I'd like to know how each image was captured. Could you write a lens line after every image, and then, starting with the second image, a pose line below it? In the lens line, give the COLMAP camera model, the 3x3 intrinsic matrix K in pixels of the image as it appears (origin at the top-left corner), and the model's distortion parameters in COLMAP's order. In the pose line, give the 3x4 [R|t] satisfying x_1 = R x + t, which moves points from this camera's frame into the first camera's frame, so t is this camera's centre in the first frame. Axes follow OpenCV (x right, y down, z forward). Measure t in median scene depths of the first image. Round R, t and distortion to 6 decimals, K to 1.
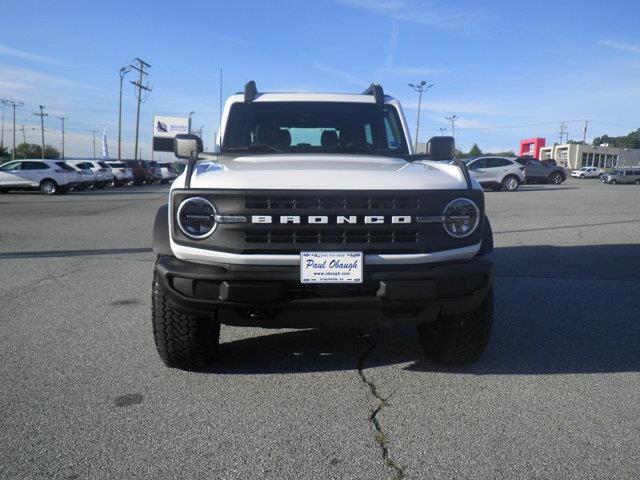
lens RADIAL K [[608.4, 0, 322.3], [0, 608.4, 240.3], [0, 0, 1]] dist [0.038547, 0.000000]
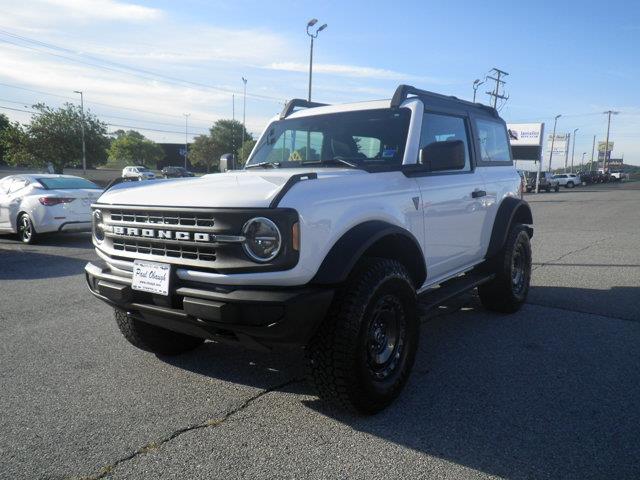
lens RADIAL K [[608.4, 0, 314.3], [0, 608.4, 236.7], [0, 0, 1]] dist [0.038547, 0.000000]
pose [[0.696899, 0.054096, -0.715126, 0.798420], [-0.067095, 0.997696, 0.010087, -0.046947], [0.714024, 0.040951, 0.698922, 0.368278]]
